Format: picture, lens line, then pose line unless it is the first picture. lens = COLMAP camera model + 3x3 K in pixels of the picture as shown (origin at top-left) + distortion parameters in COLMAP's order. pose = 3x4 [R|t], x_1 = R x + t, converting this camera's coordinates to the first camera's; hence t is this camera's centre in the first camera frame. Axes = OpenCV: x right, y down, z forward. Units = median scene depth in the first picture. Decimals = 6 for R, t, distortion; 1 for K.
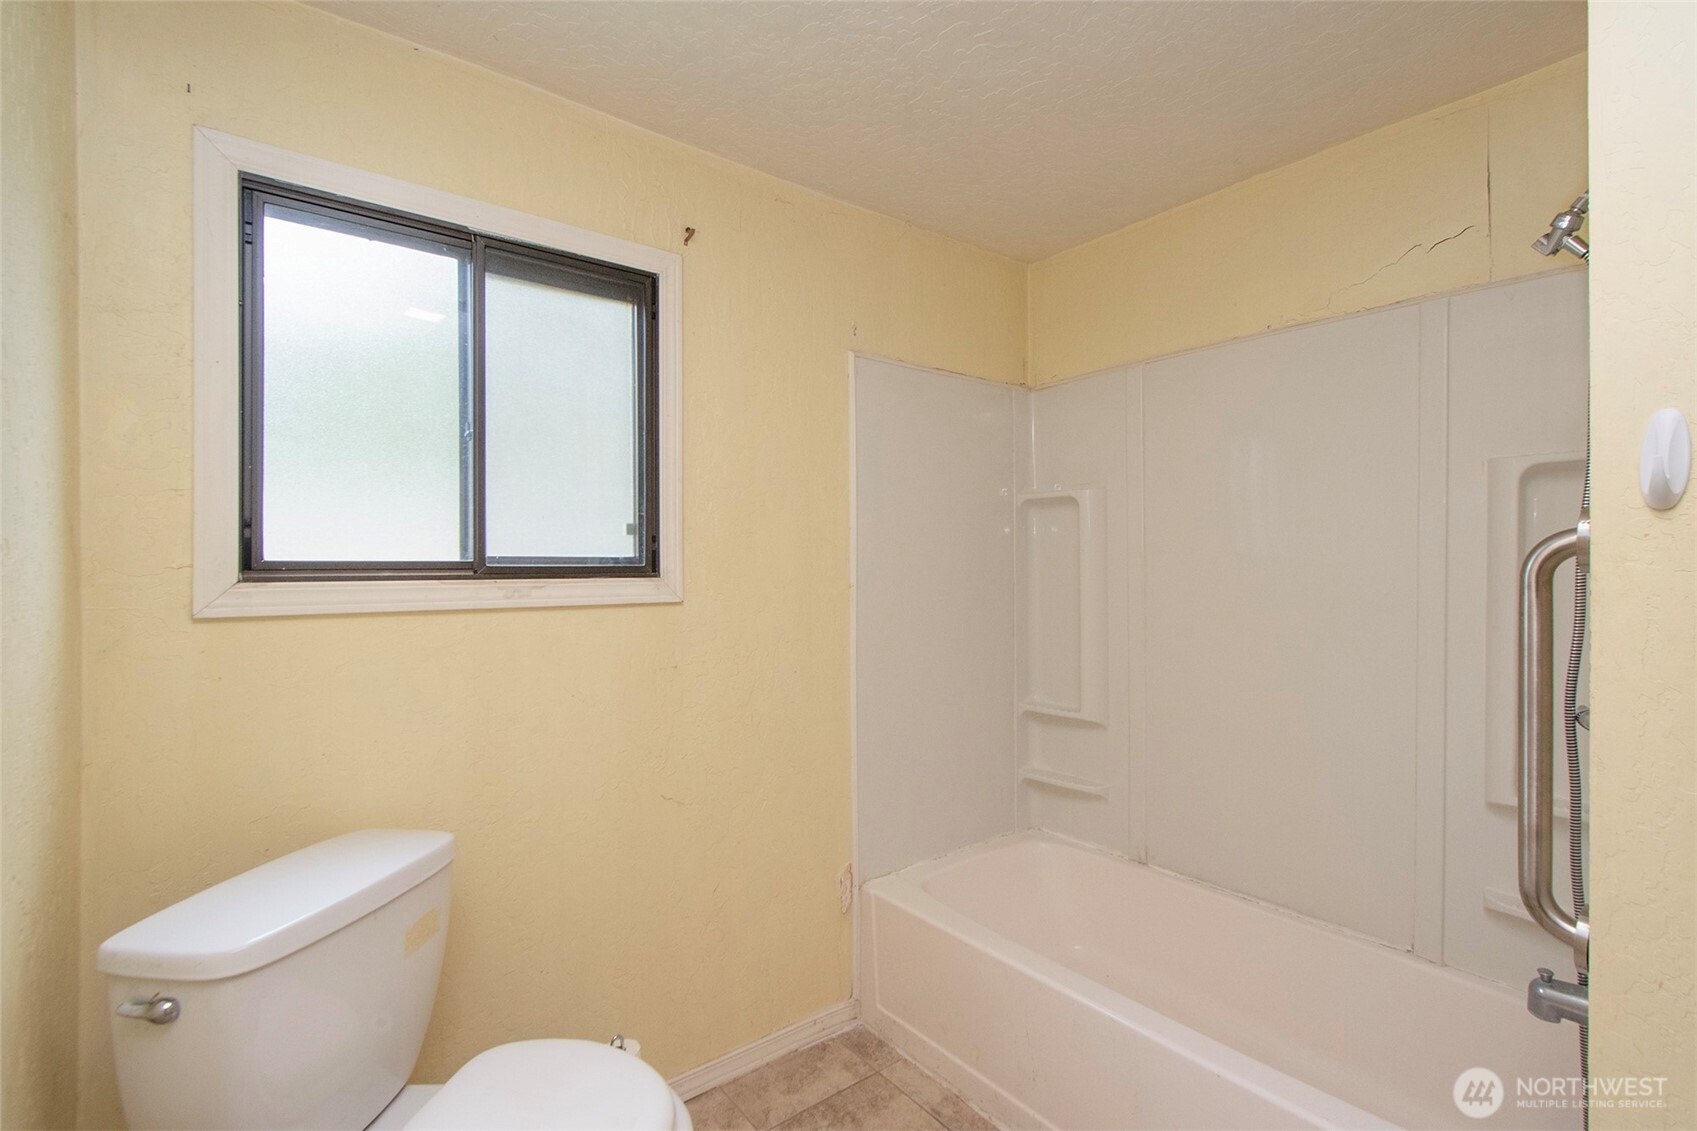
lens RADIAL K [[764.8, 0, 848.8], [0, 764.8, 561.5], [0, 0, 1]] dist [0.005126, -0.000019]
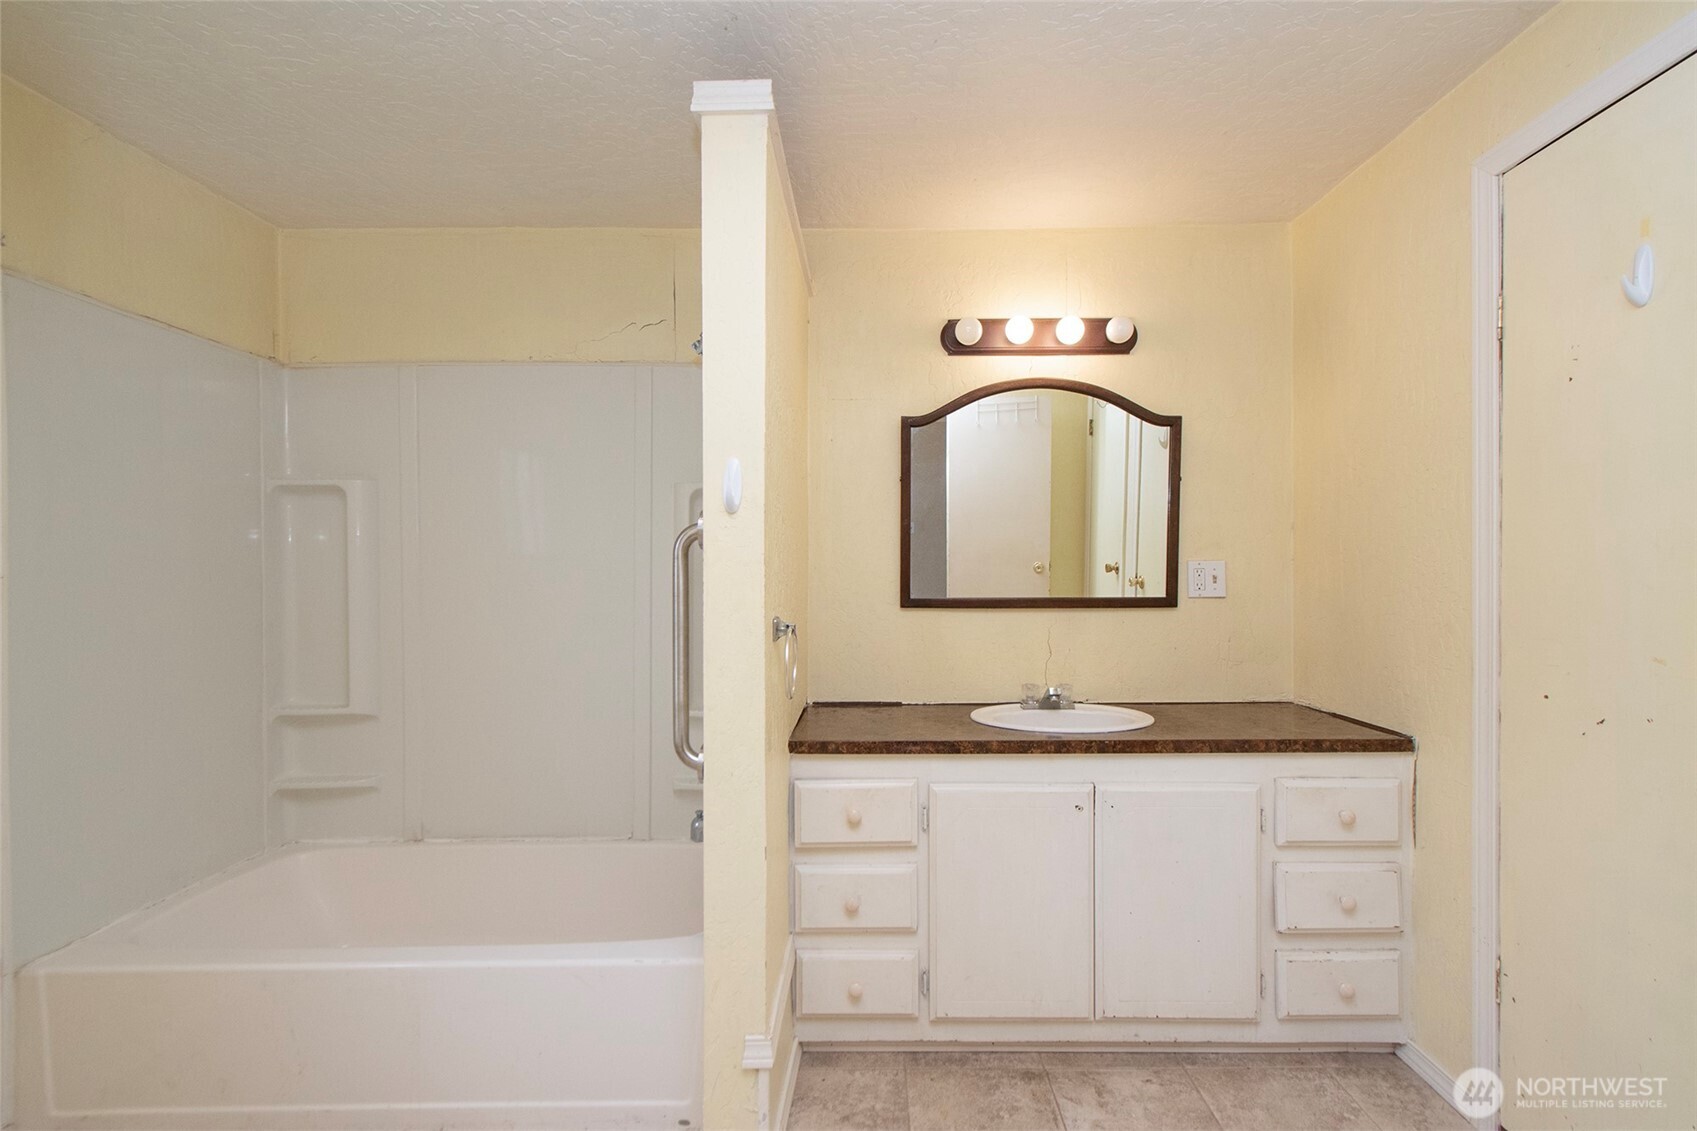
lens RADIAL K [[764.8, 0, 867.2], [0, 764.8, 576.7], [0, 0, 1]] dist [0.005126, -0.000019]
pose [[0.618222, -0.005462, 0.785984, -0.058571], [0.000538, 0.999979, 0.006526, 0.024506], [-0.786003, -0.003611, 0.618212, -0.130136]]
